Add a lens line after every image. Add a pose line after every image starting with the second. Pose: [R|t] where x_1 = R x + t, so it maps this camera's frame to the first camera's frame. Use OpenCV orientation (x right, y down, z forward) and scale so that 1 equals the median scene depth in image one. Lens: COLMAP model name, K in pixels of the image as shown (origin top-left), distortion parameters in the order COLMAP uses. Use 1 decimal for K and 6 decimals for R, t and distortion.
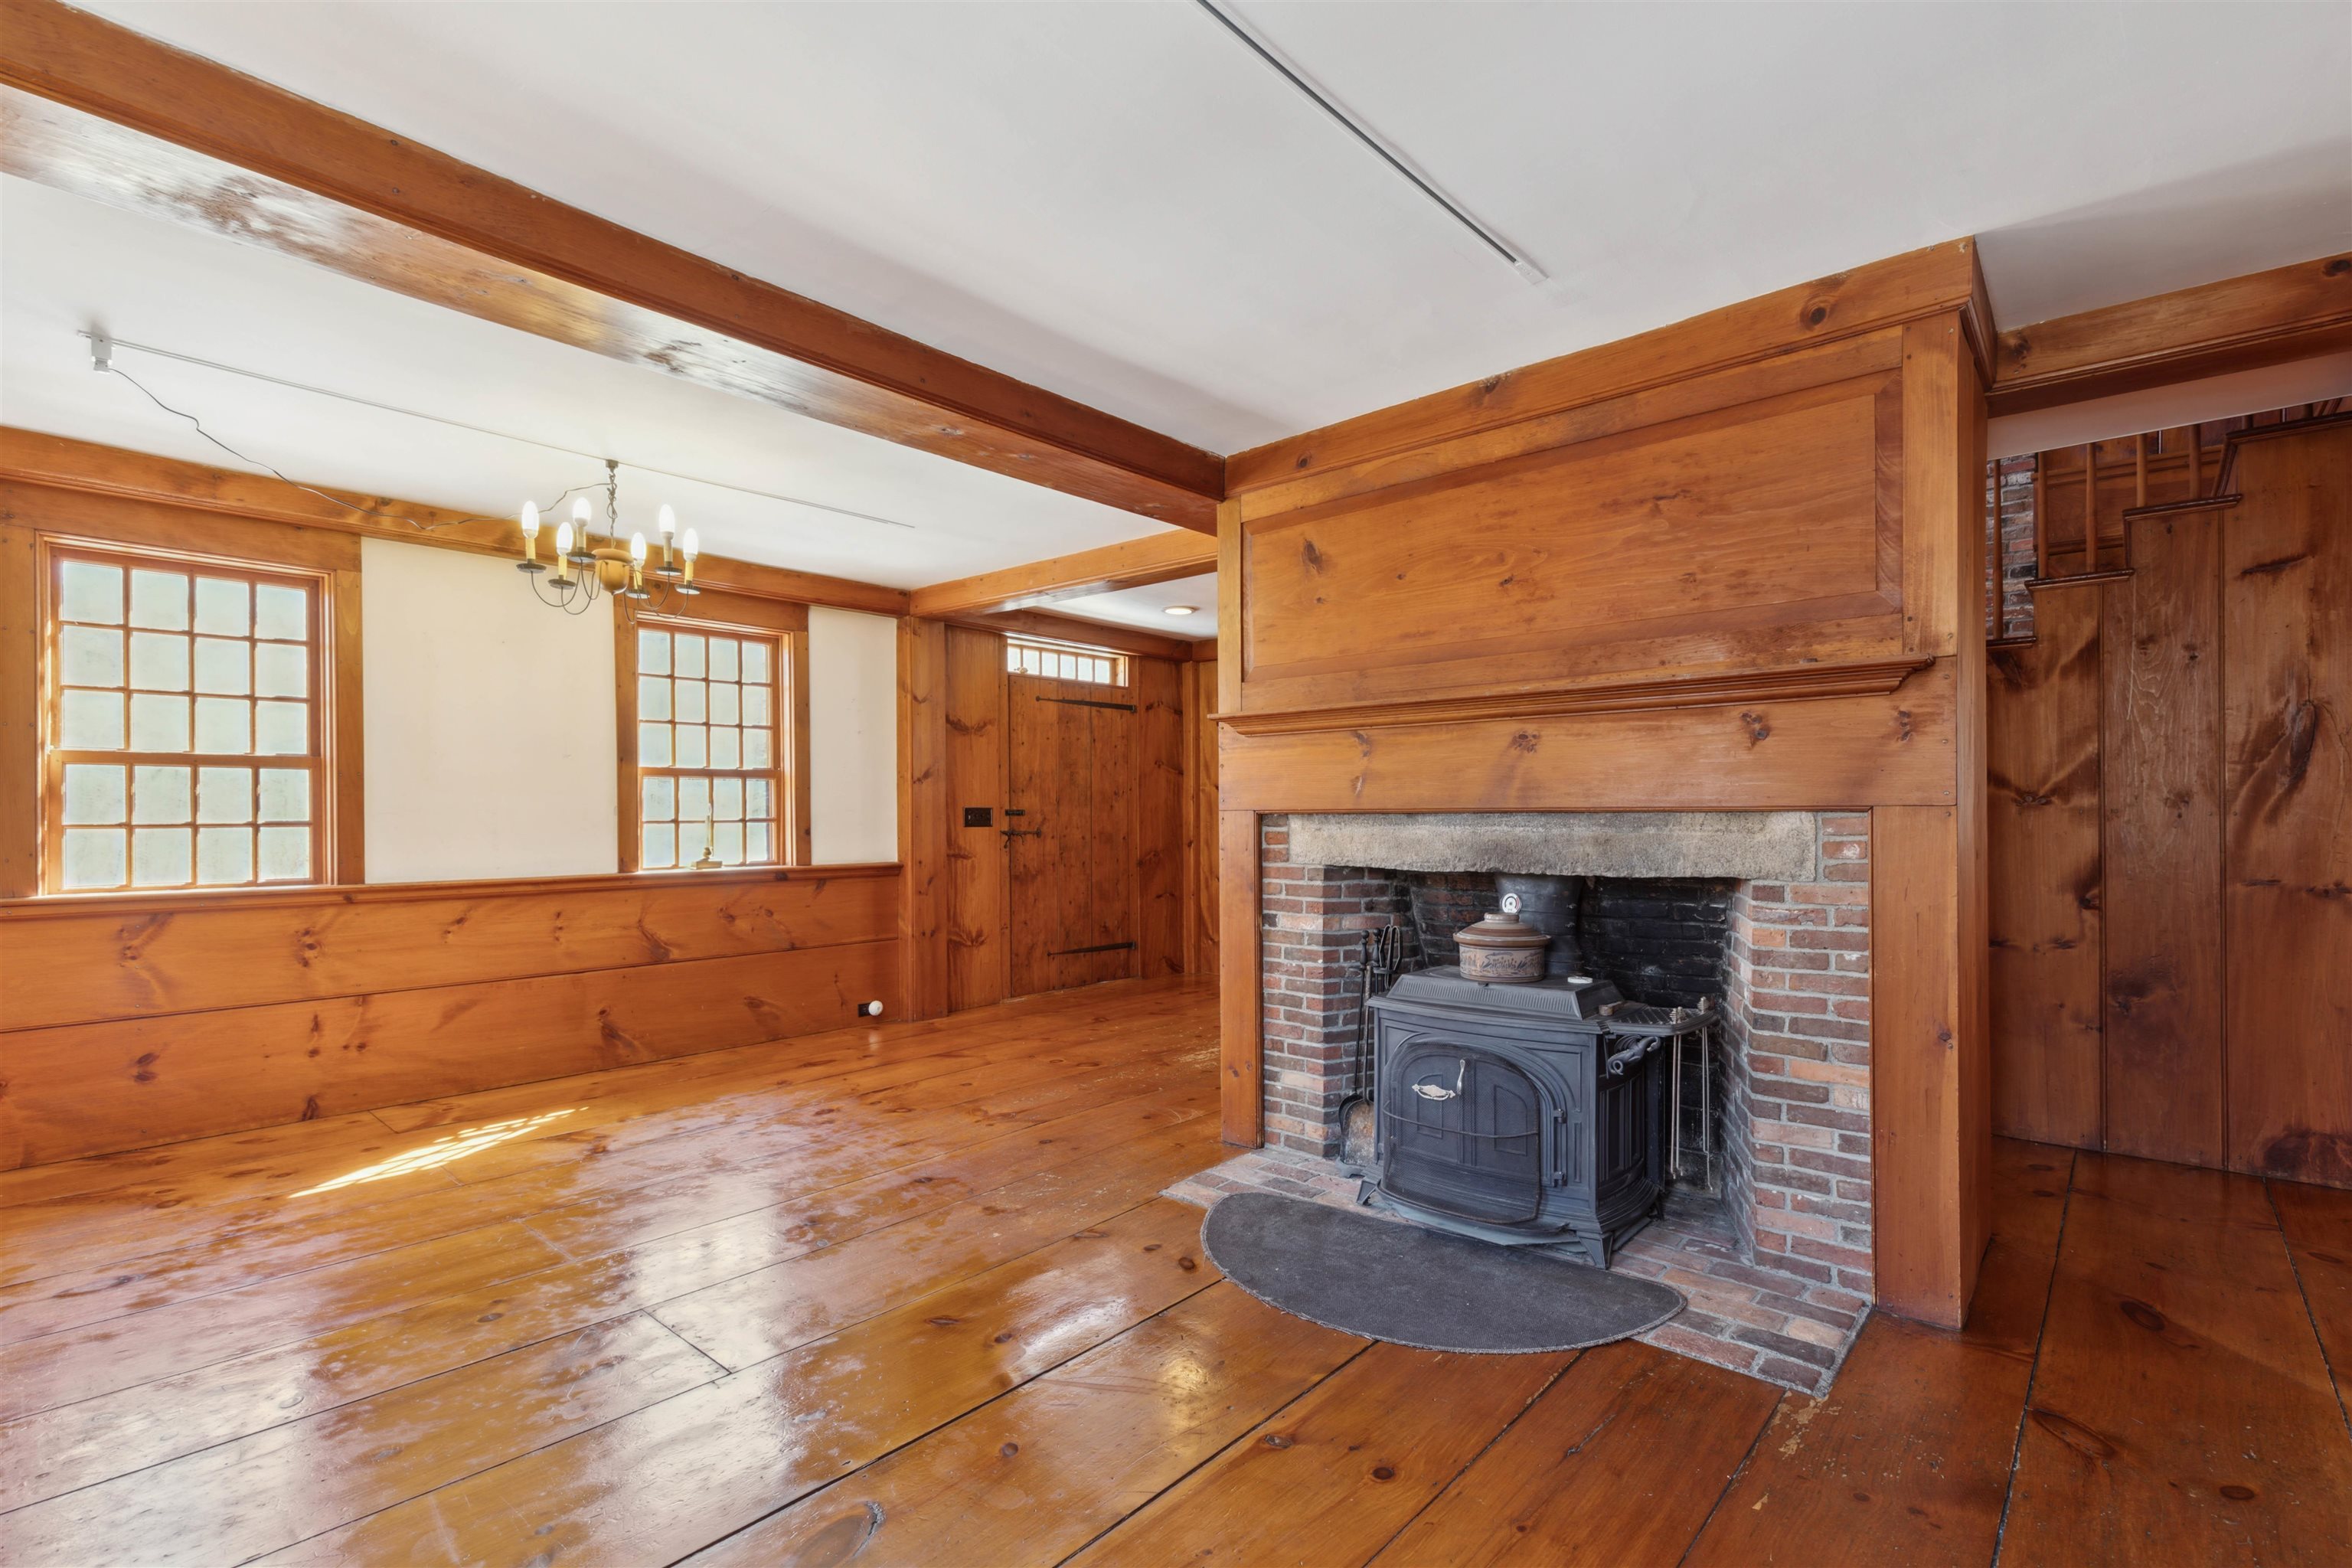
lens RADIAL K [[1081.3, 0, 1181.6], [0, 1081.3, 812.3], [0, 0, 1]] dist [0.003853, 0.001270]
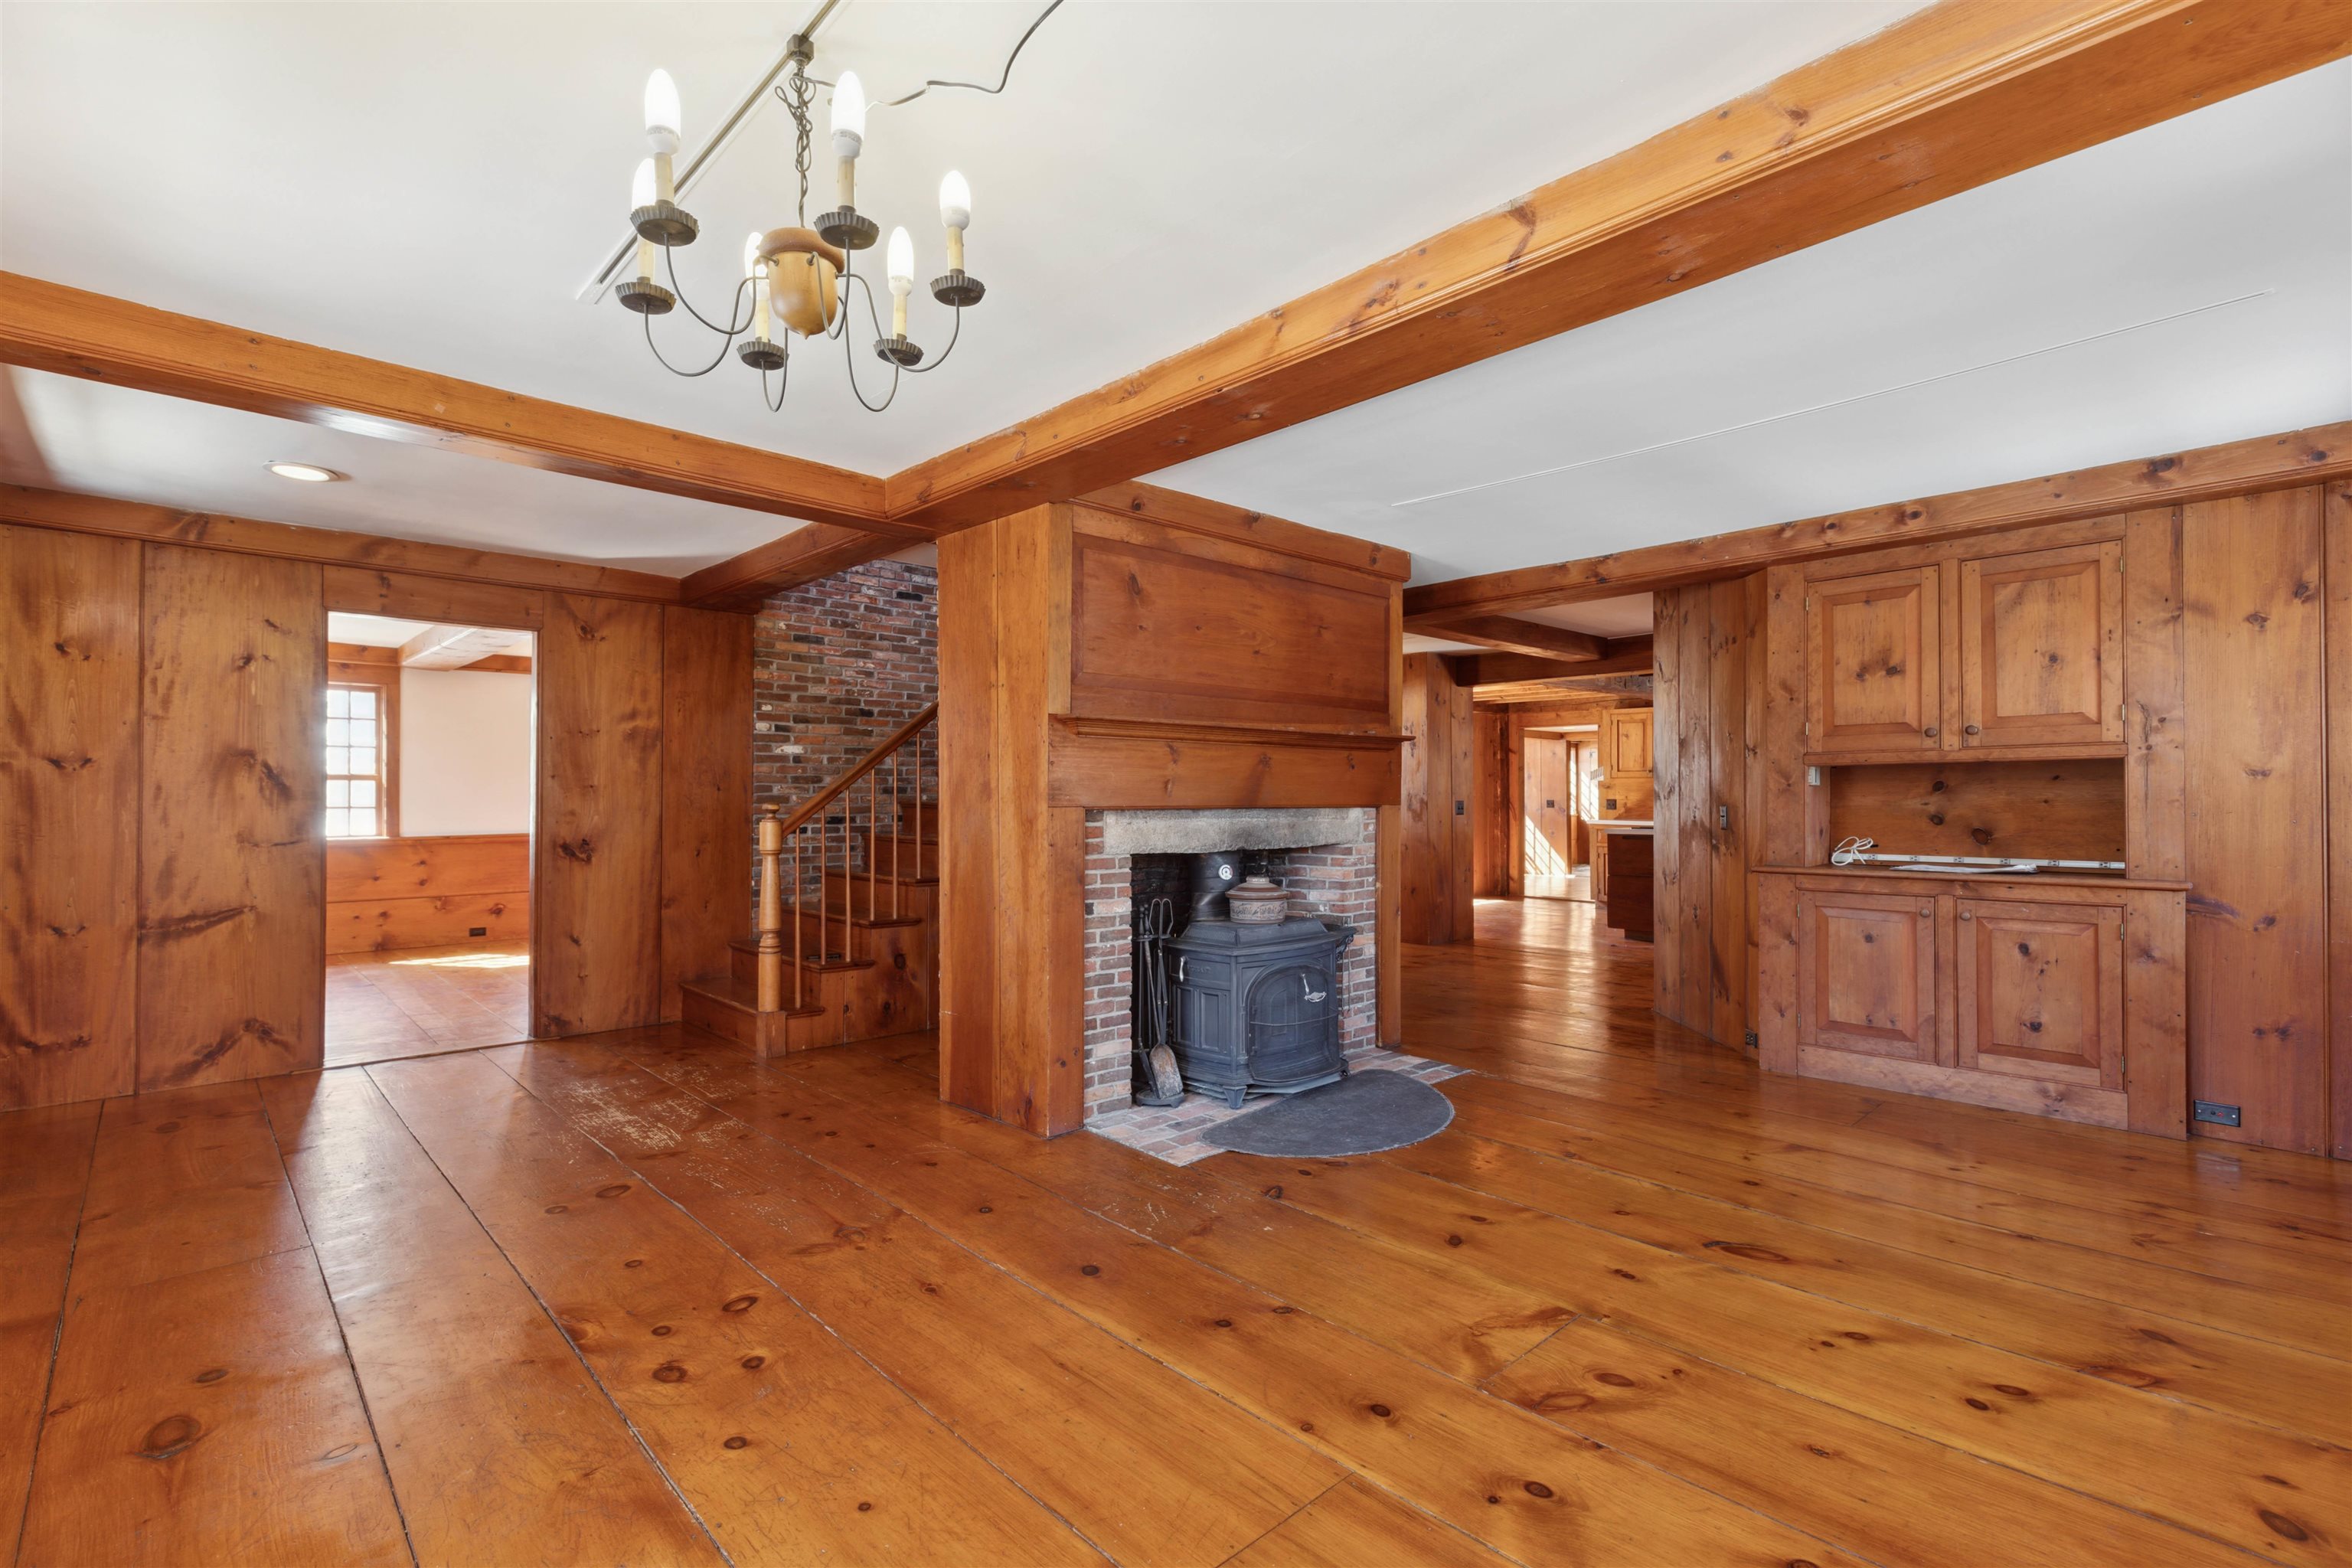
lens RADIAL K [[1081.3, 0, 1173.6], [0, 1081.3, 779.2], [0, 0, 1]] dist [0.003853, 0.001270]
pose [[0.086787, 0.022053, 0.995983, -0.991883], [-0.002174, 0.999757, -0.021947, -0.005921], [-0.996225, -0.000260, 0.086814, 0.828587]]
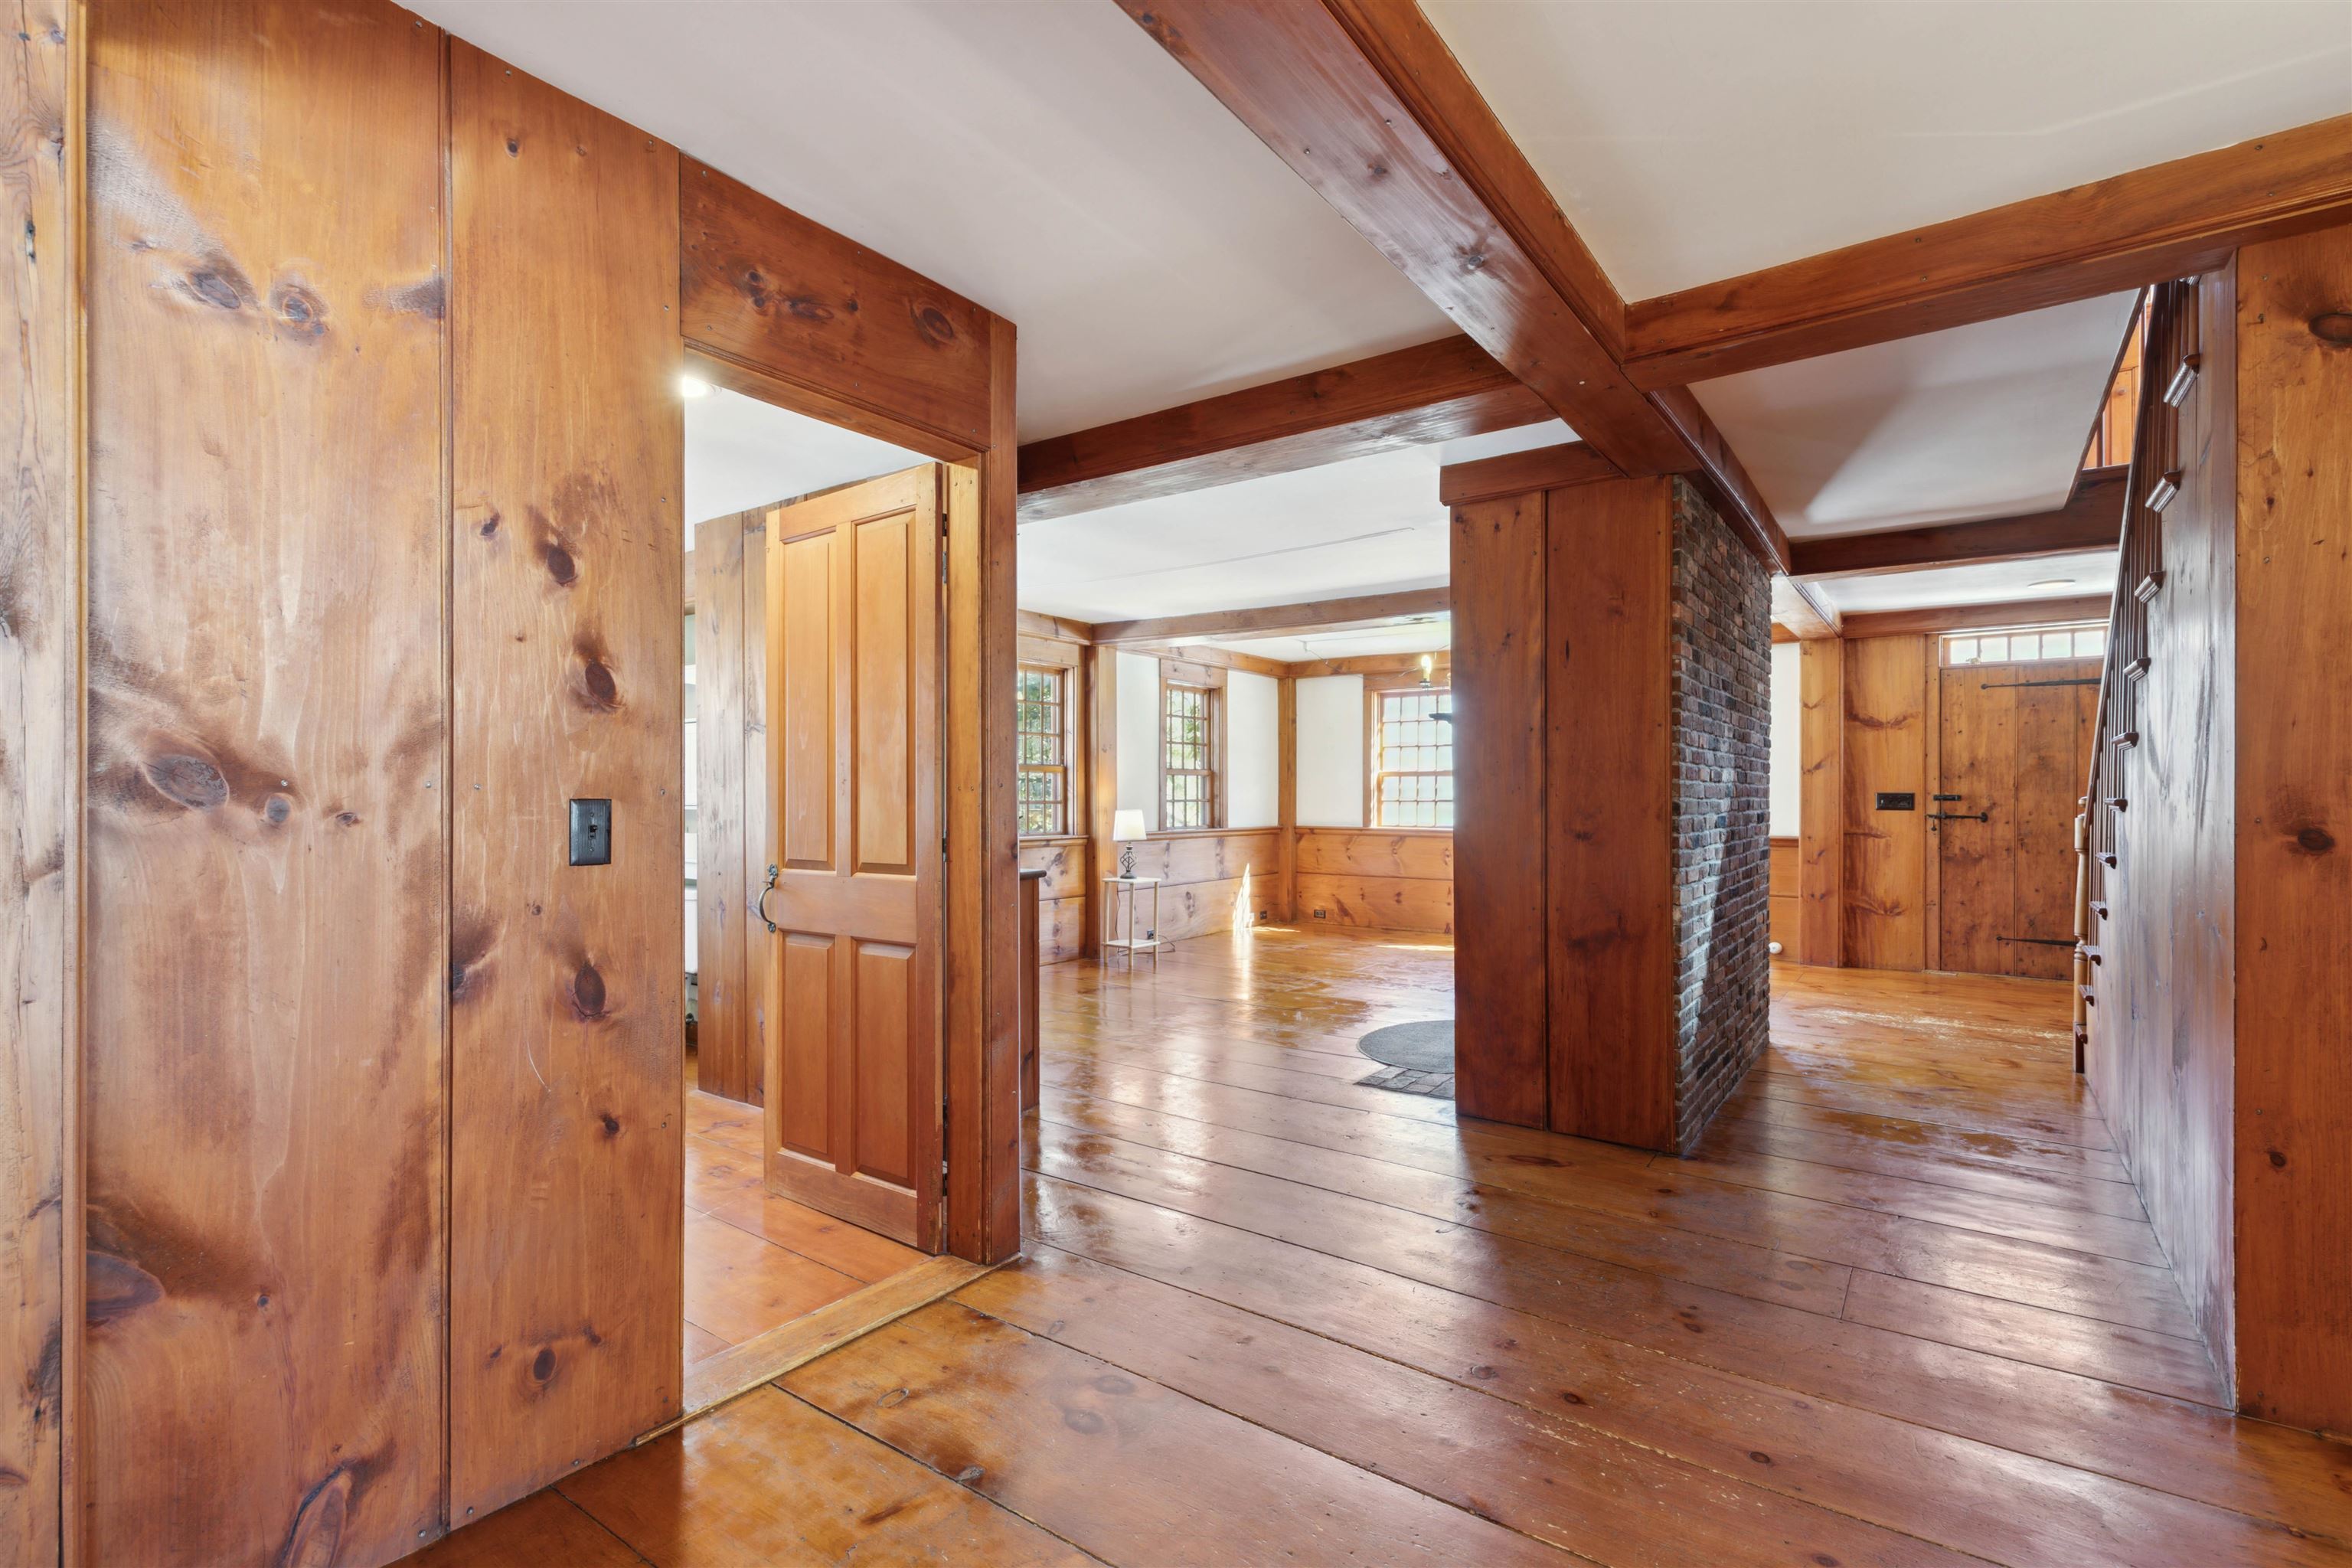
lens RADIAL K [[1081.3, 0, 1181.6], [0, 1081.3, 792.8], [0, 0, 1]] dist [0.003853, 0.001270]
pose [[0.099066, 0.003003, -0.995076, 1.536449], [-0.000125, 0.999995, 0.003005, -0.014197], [0.995081, -0.000173, 0.099066, 0.268041]]
